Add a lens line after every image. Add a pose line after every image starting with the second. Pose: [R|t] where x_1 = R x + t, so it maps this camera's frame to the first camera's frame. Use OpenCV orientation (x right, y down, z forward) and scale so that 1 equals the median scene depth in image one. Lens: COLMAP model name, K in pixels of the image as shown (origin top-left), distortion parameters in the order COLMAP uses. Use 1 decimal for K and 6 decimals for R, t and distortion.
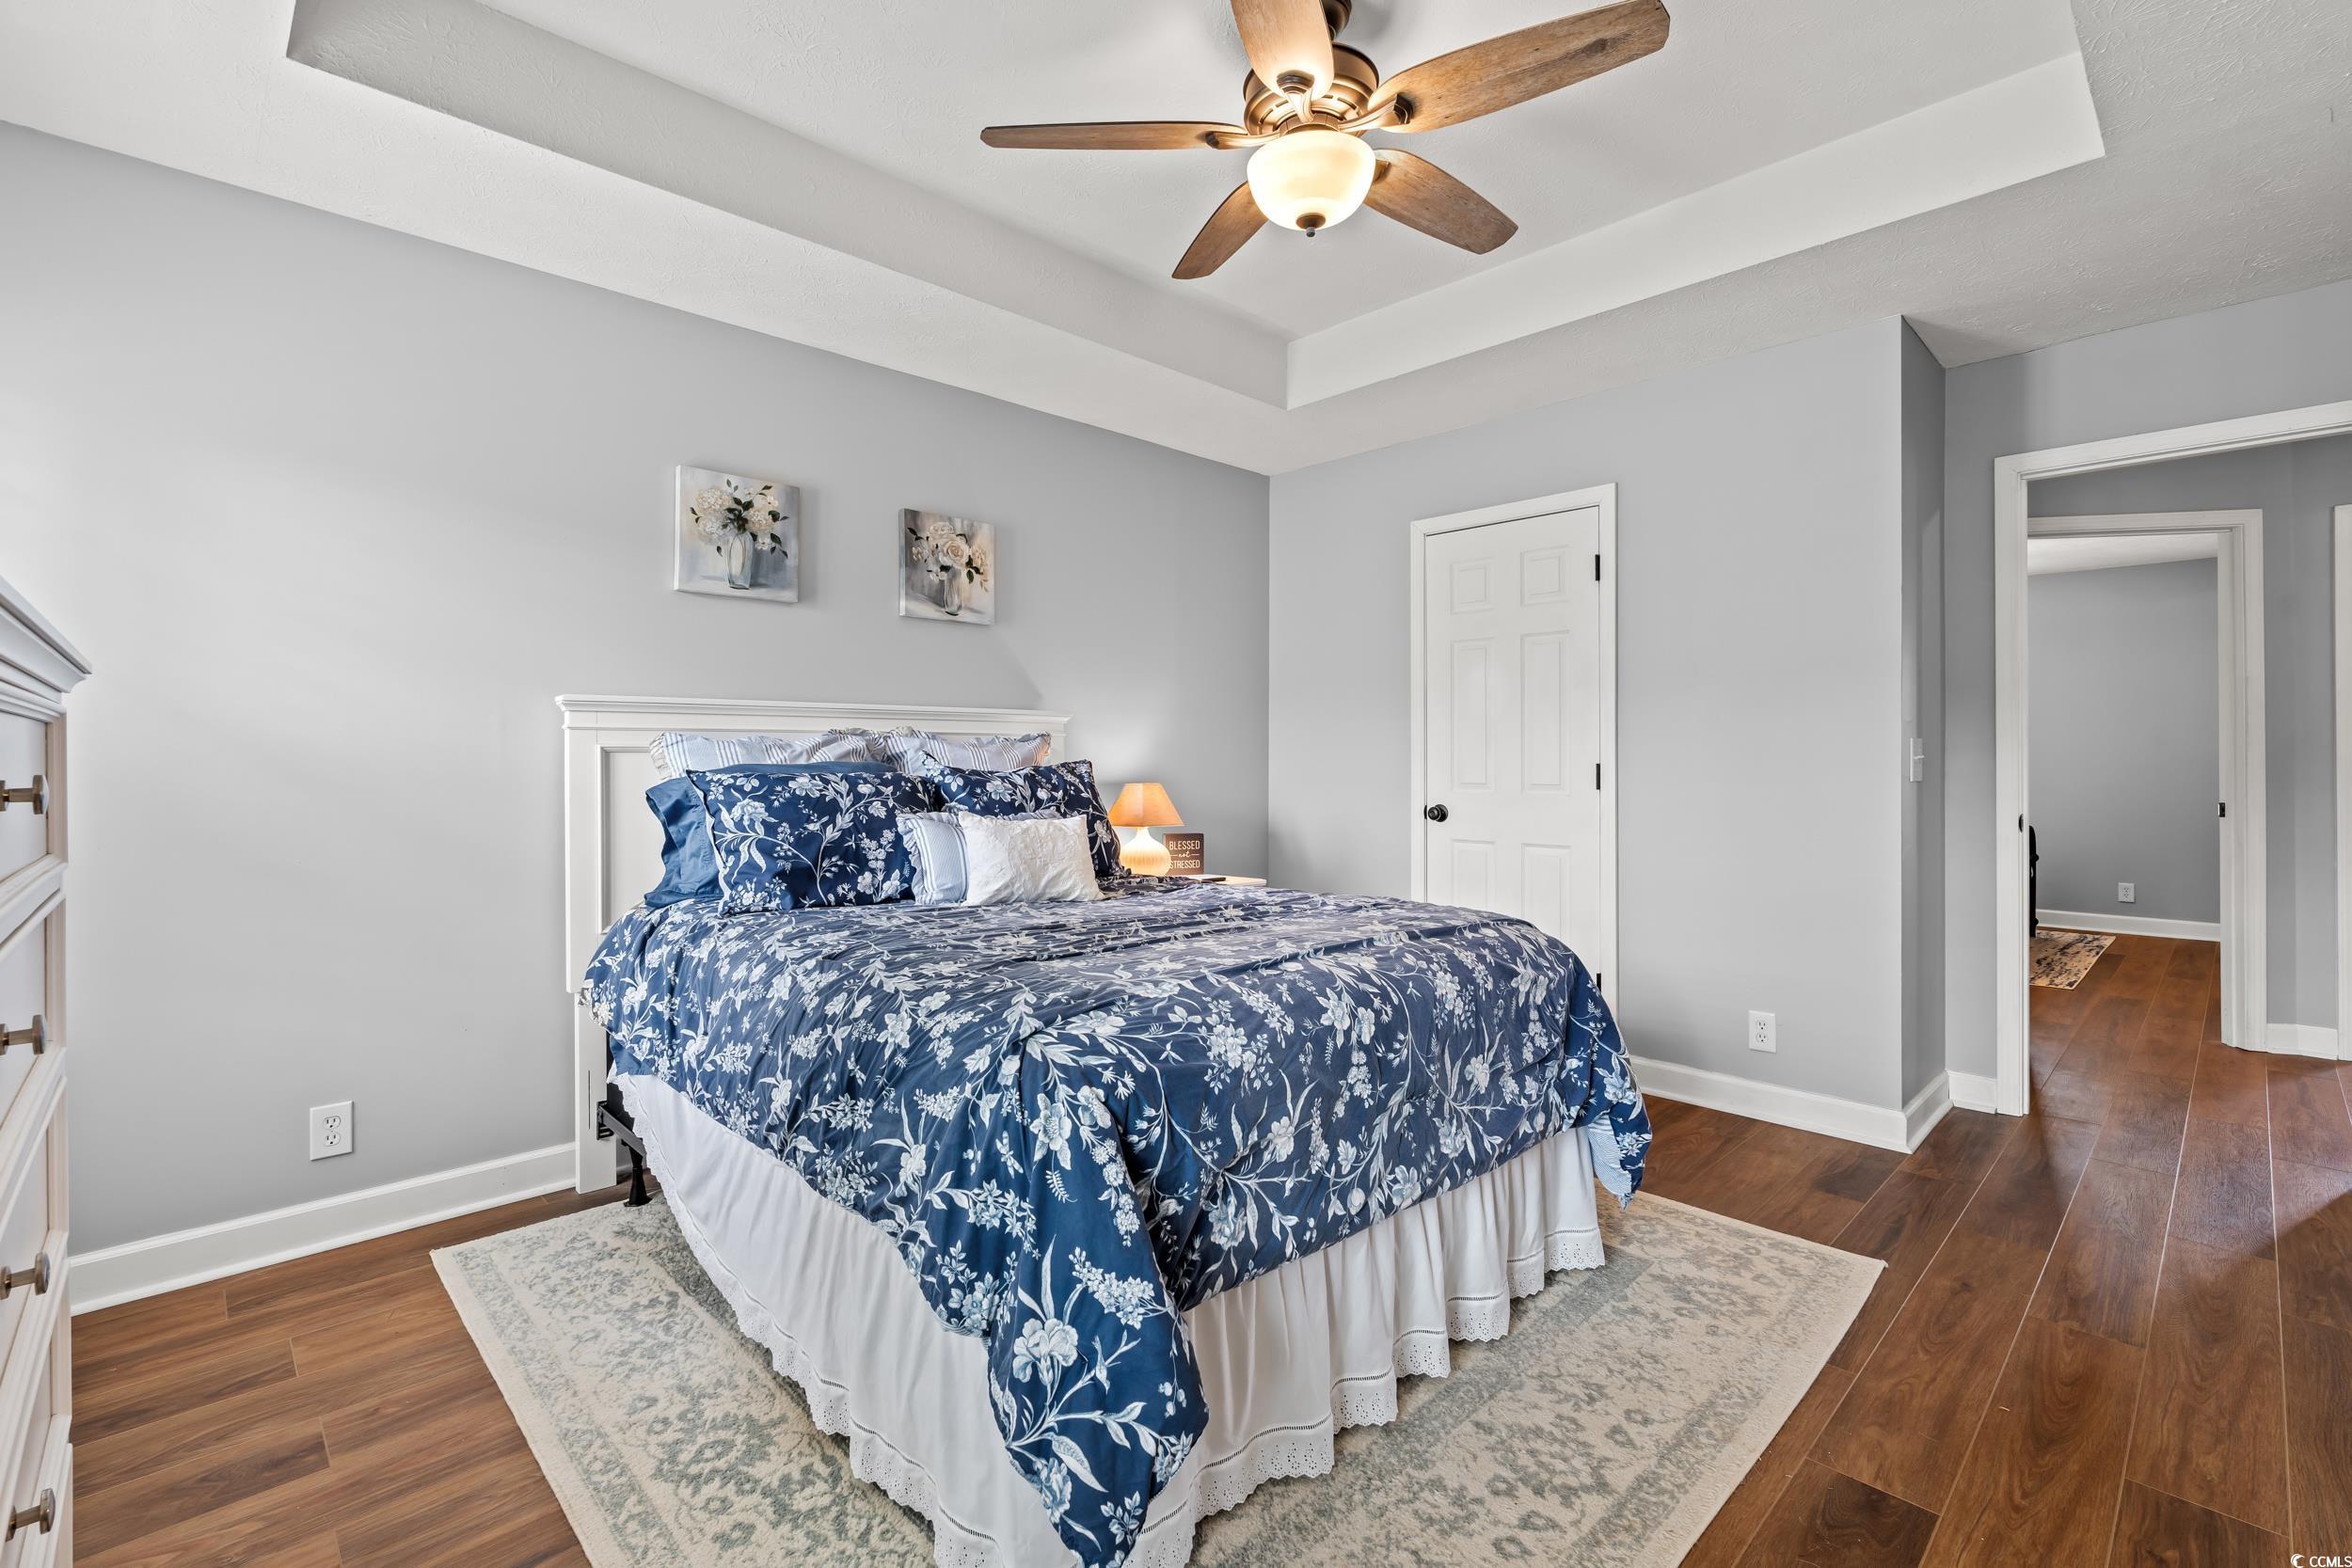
lens RADIAL K [[1033.4, 0, 1170.2], [0, 1033.4, 782.0], [0, 0, 1]] dist [-0.002814, -0.000067]
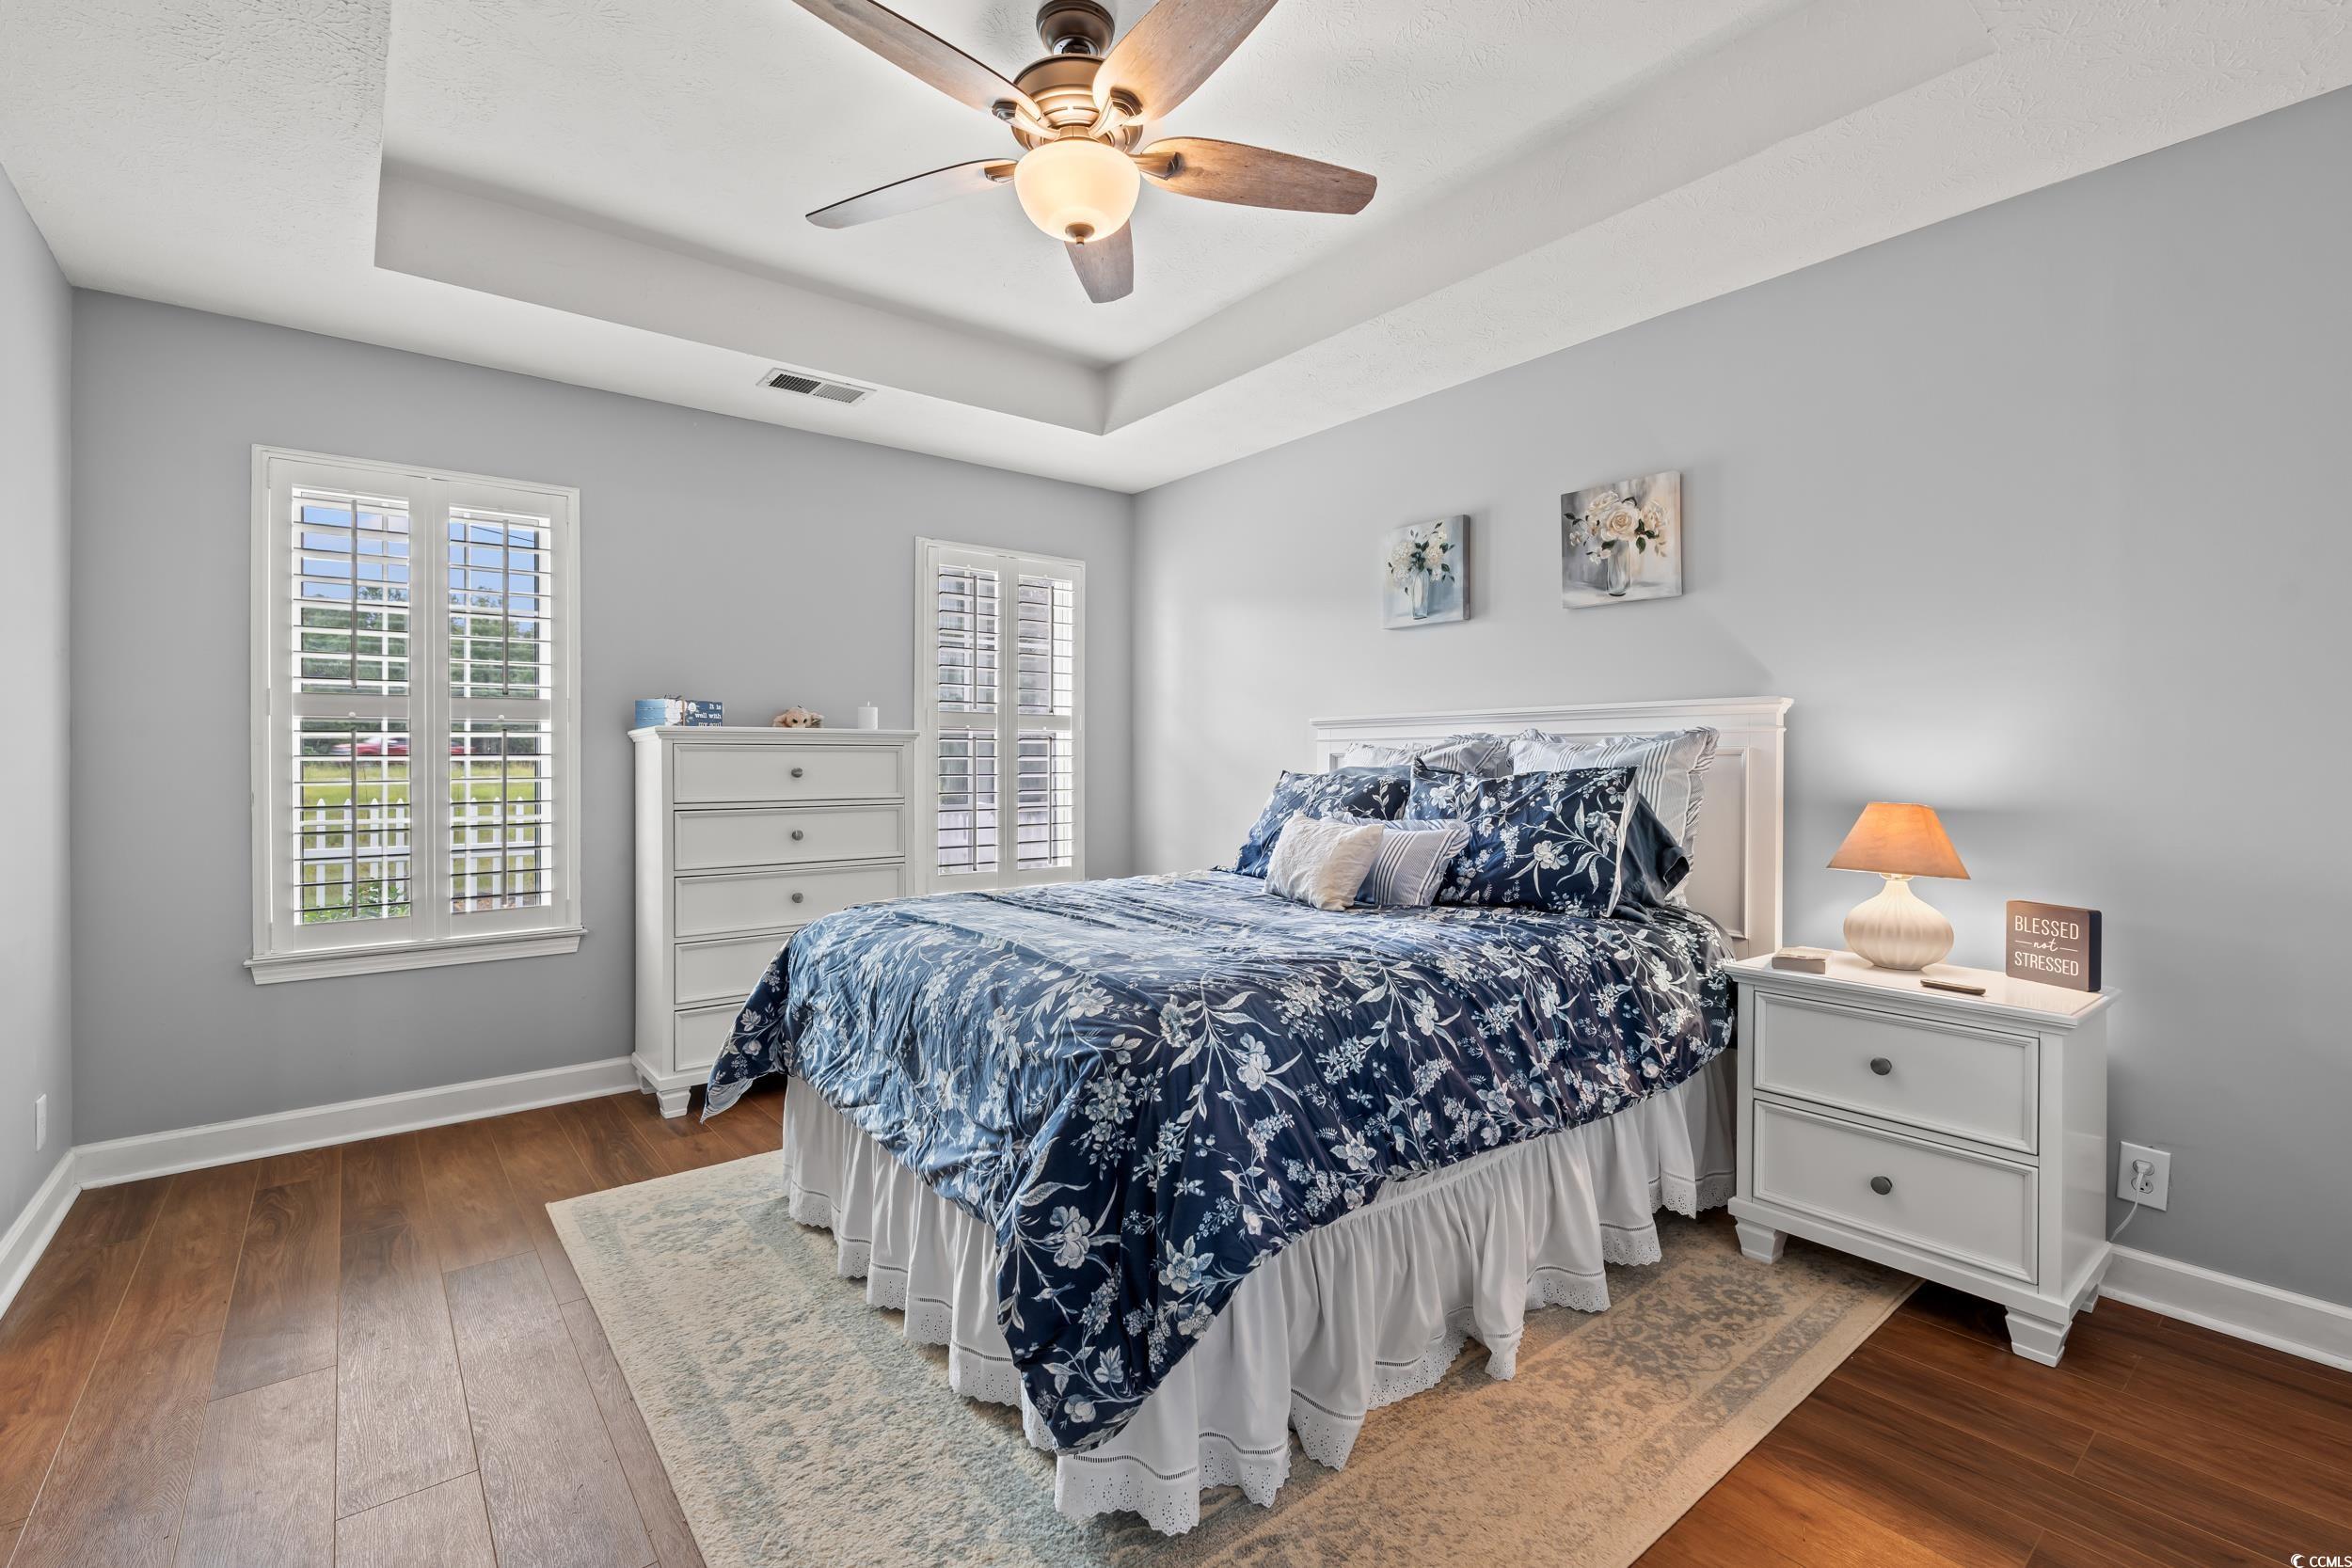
lens RADIAL K [[1033.4, 0, 1170.2], [0, 1033.4, 782.0], [0, 0, 1]] dist [-0.002814, -0.000067]
pose [[-0.078609, 0.022556, -0.996650, 0.702073], [-0.020916, 0.999487, 0.024270, -0.020416], [0.996686, 0.022754, -0.078097, 0.721554]]
